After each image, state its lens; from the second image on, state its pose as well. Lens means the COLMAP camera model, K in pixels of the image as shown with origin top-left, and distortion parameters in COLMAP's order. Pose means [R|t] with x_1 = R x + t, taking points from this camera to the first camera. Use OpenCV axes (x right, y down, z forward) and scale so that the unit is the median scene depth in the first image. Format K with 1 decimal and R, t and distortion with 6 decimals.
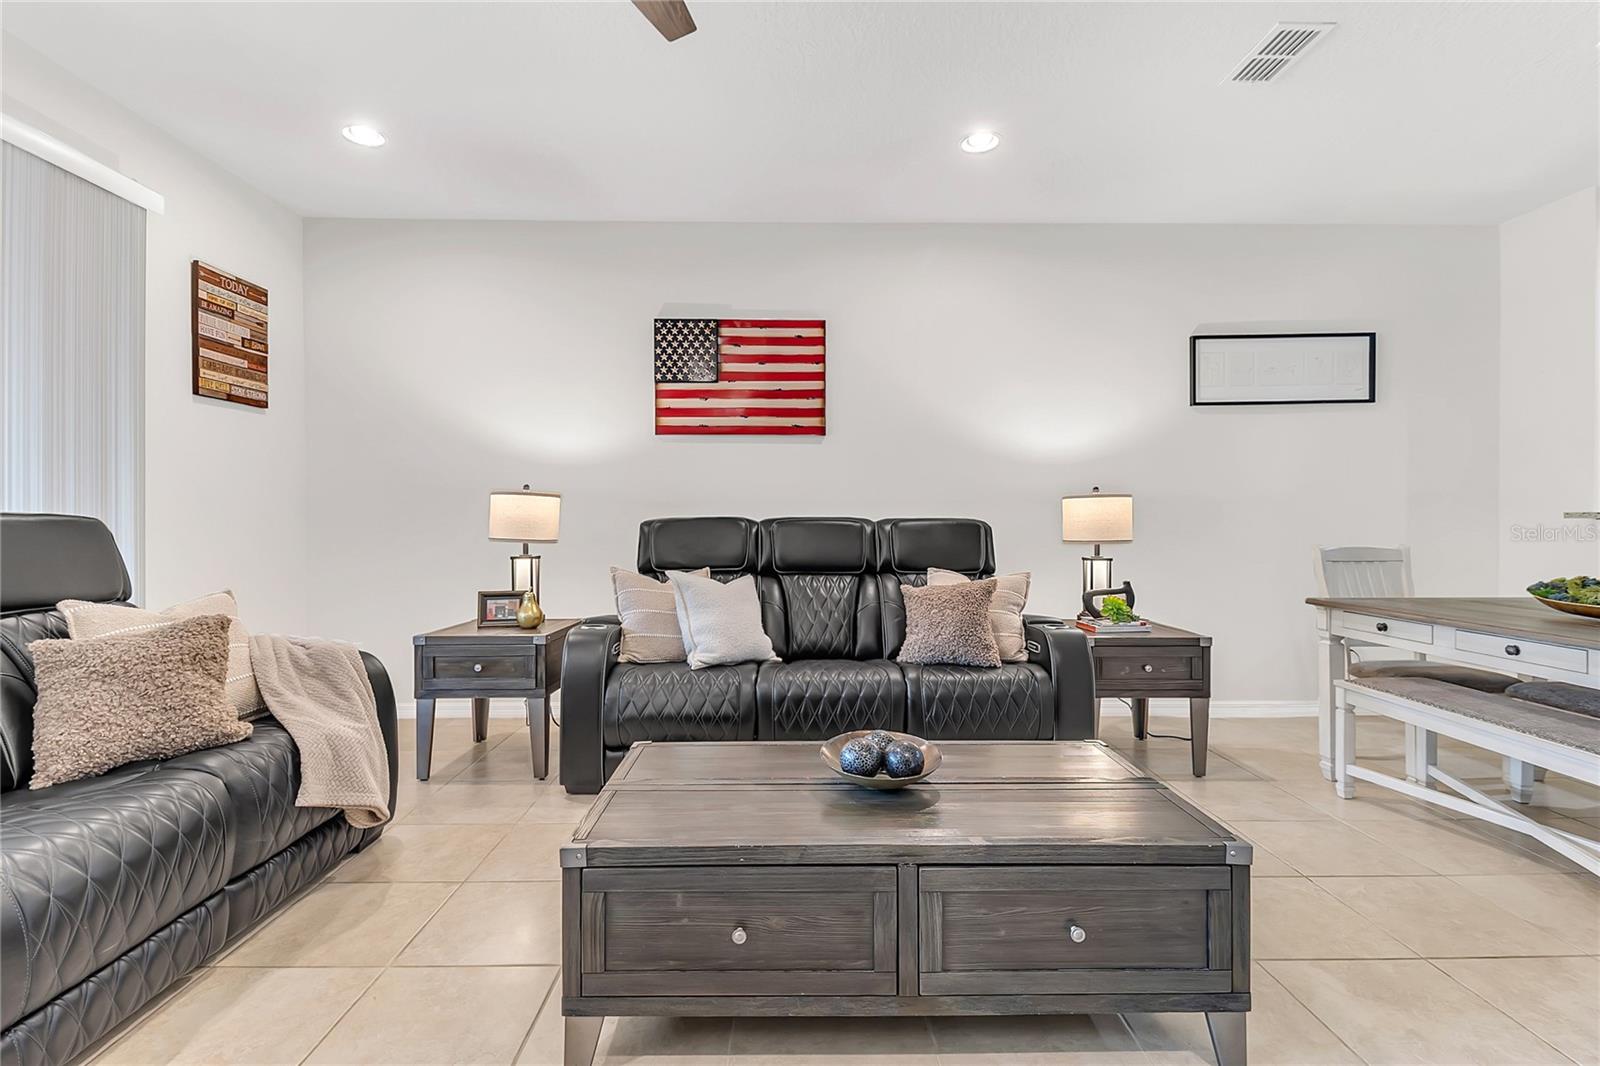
lens RADIAL K [[748.4, 0, 785.3], [0, 748.4, 524.2], [0, 0, 1]] dist [0.005065, -0.000376]
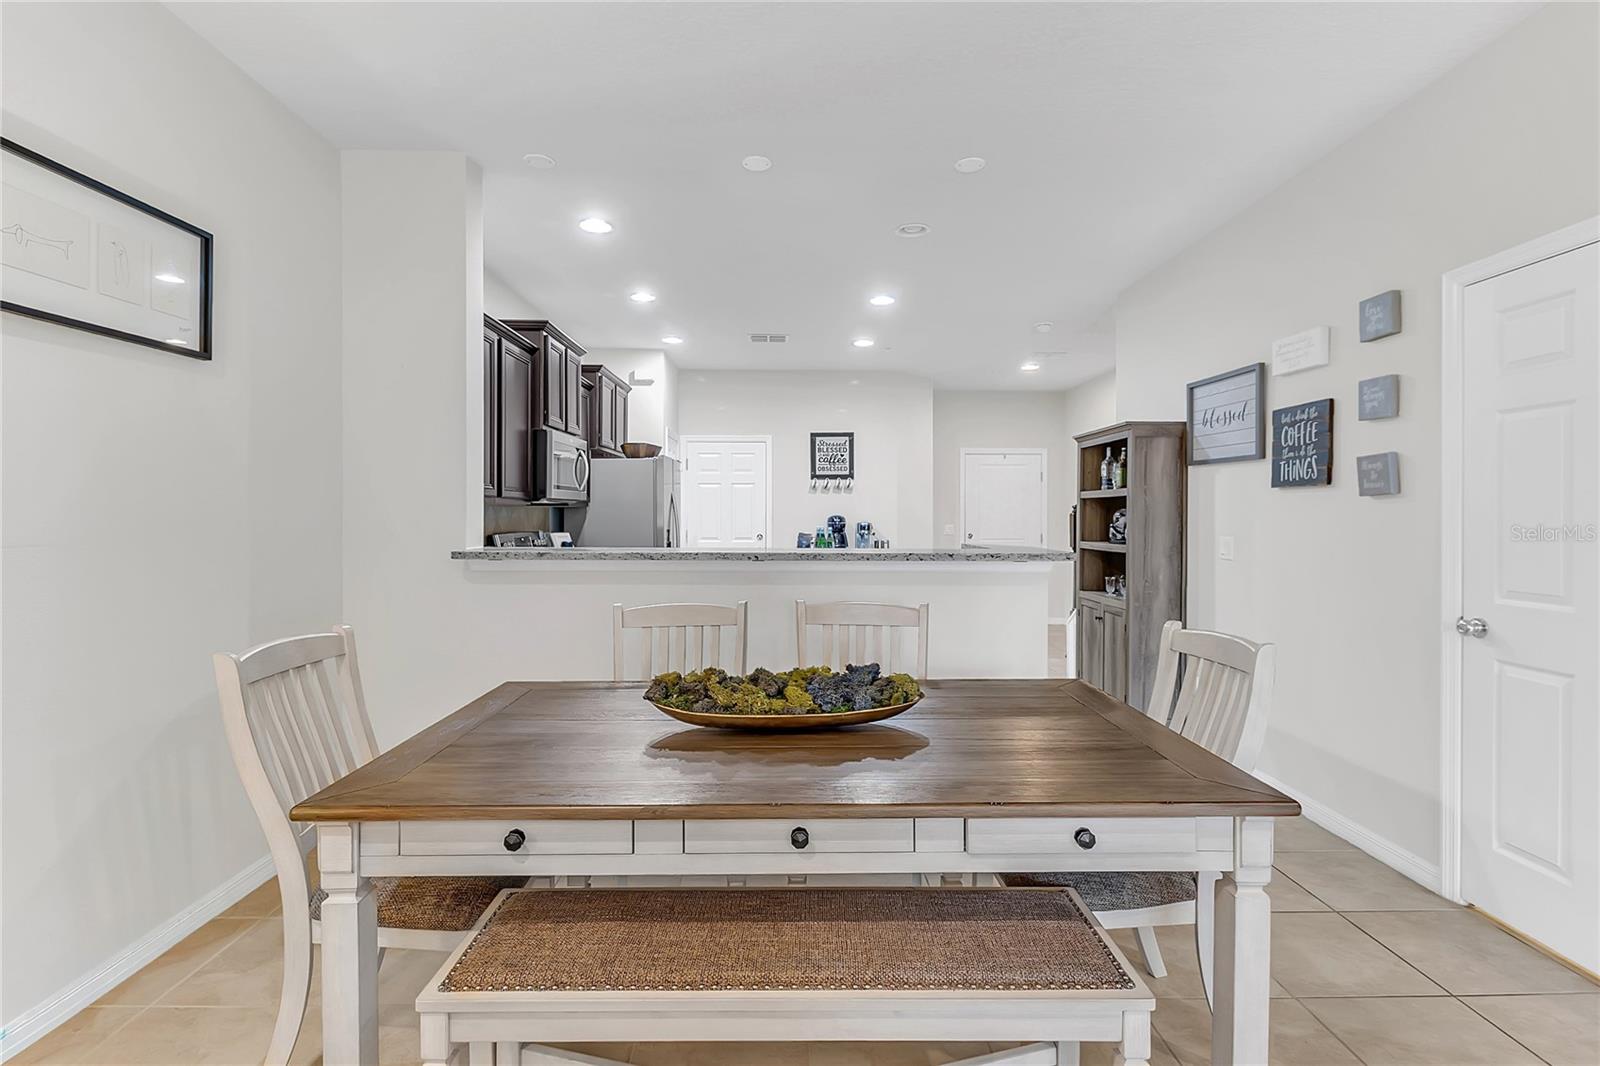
lens RADIAL K [[742.5, 0, 809.3], [0, 742.5, 522.8], [0, 0, 1]] dist [0.013727, 0.000085]
pose [[0.000253, -0.009543, 0.999954, 0.261779], [0.001404, 0.999953, 0.009543, -0.051933], [-0.999999, 0.001402, 0.000266, 0.643149]]
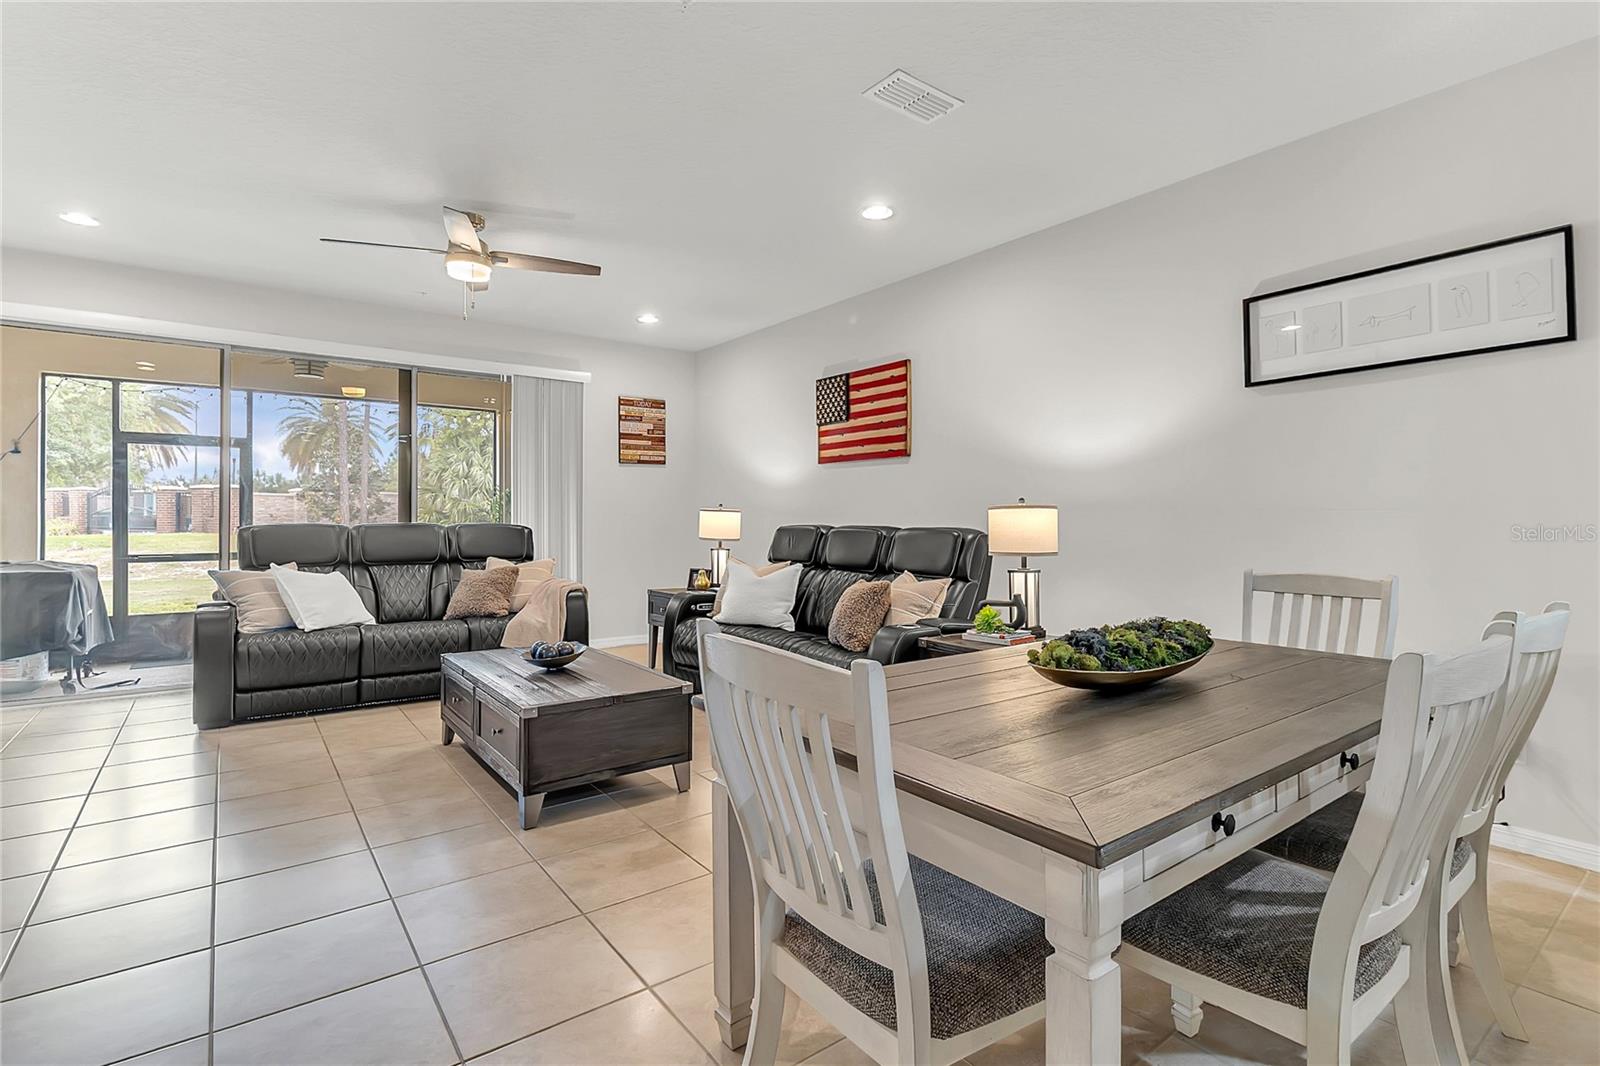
lens RADIAL K [[761.3, 0, 828.1], [0, 761.3, 522.4], [0, 0, 1]] dist [-0.000243, -0.000173]
pose [[0.602483, 0.004997, -0.798116, 1.057026], [-0.002502, 0.999987, 0.004372, -0.020568], [0.798127, -0.000637, 0.602488, 0.190685]]
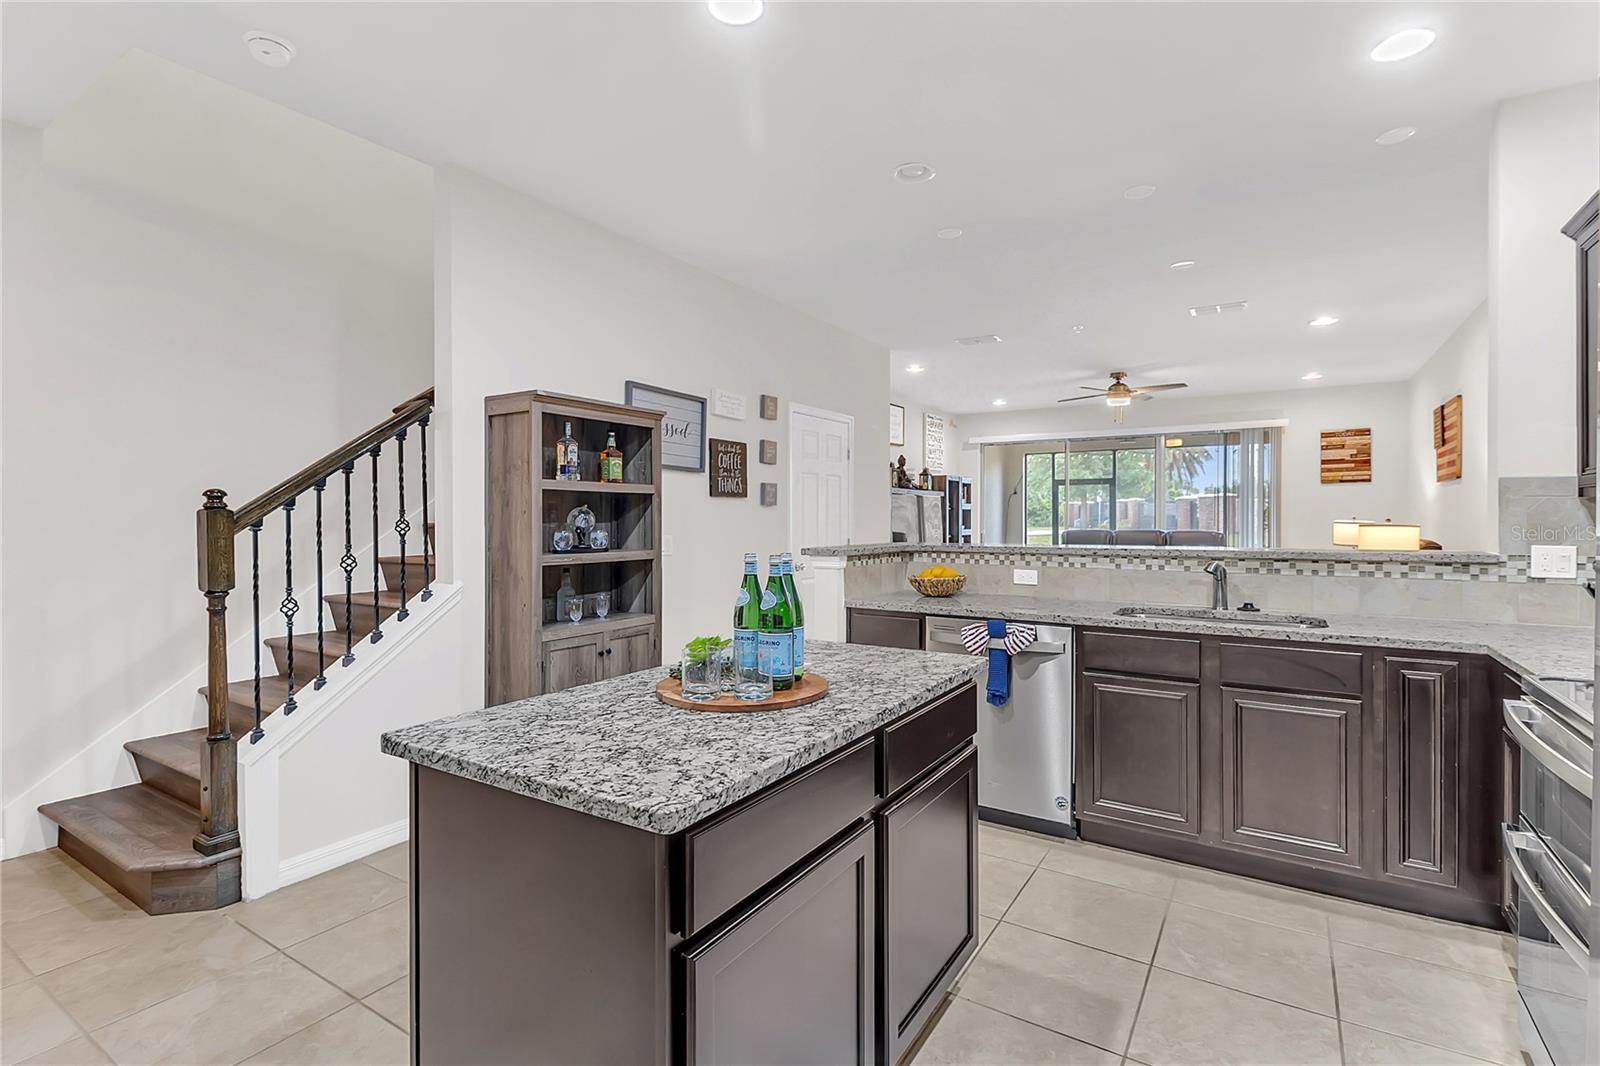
lens RADIAL K [[782.7, 0, 762.8], [0, 782.7, 520.1], [0, 0, 1]] dist [0.001284, -0.000235]
pose [[-0.583997, 0.003158, -0.811750, 2.218047], [-0.001252, 0.999988, 0.004790, -0.051964], [0.811755, 0.003814, -0.583986, 0.901793]]
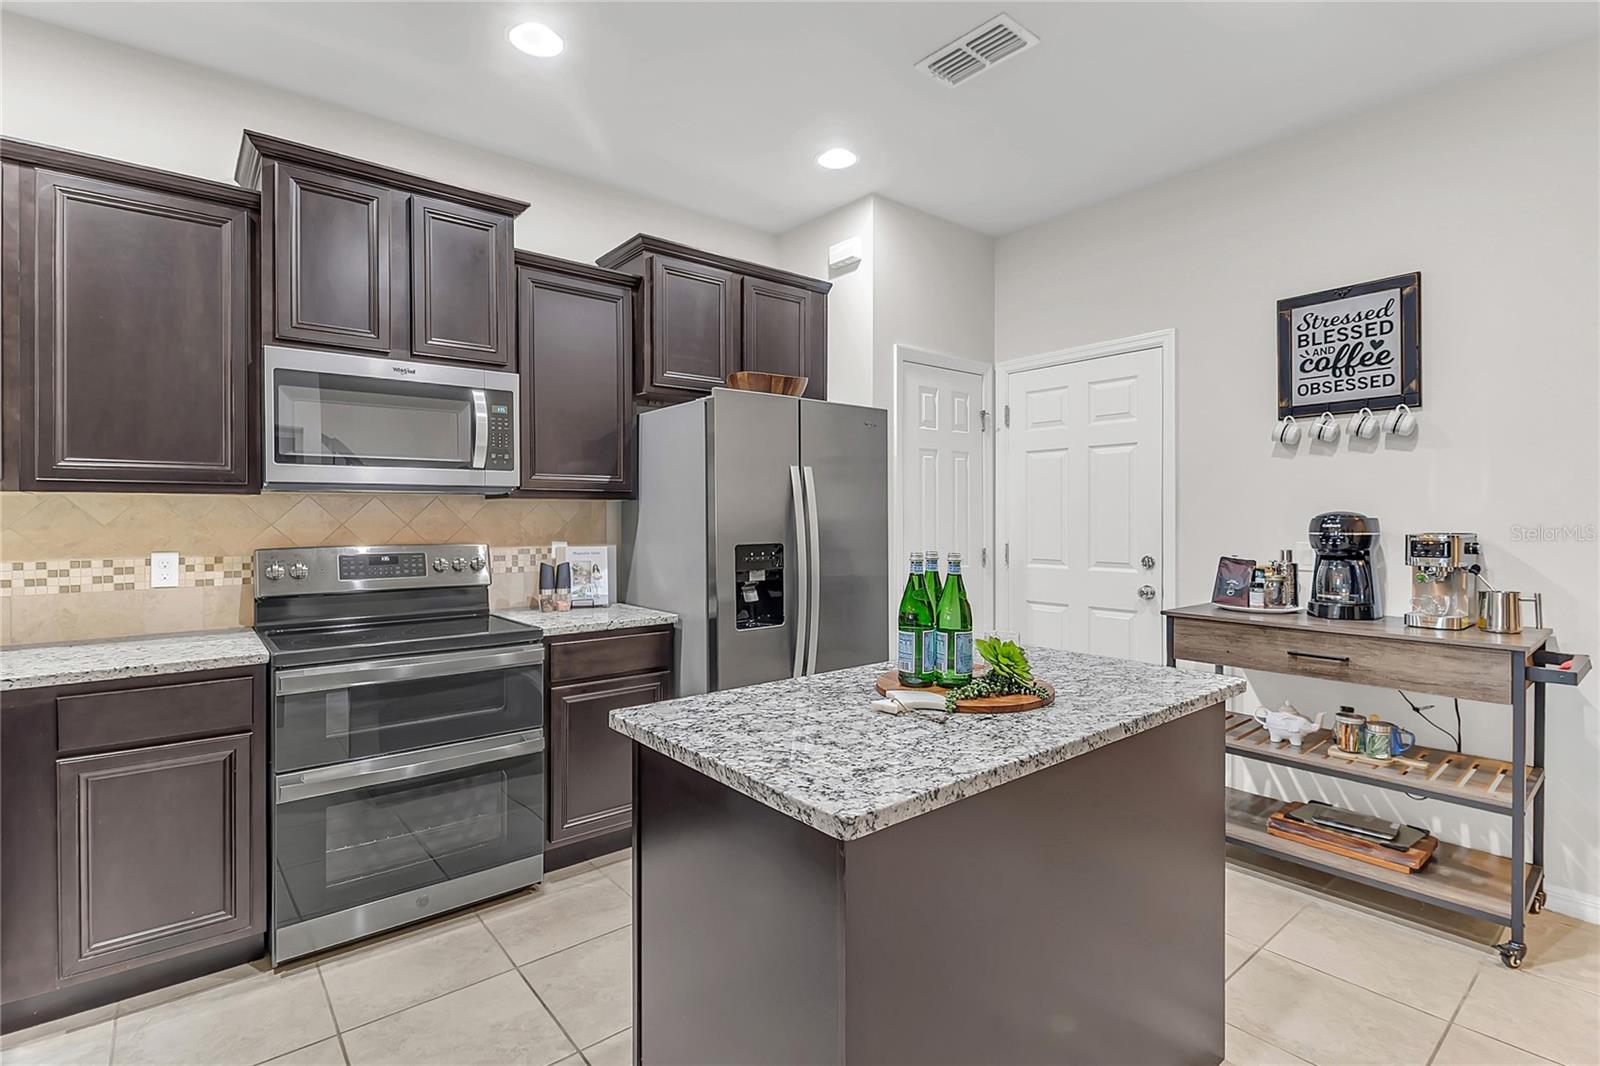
lens RADIAL K [[782.7, 0, 762.8], [0, 782.7, 520.1], [0, 0, 1]] dist [0.001284, -0.000235]
pose [[0.783832, -0.004589, 0.620956, 1.414784], [0.004677, 0.999988, 0.001487, -0.048795], [-0.620955, 0.001739, 0.783844, 0.307580]]
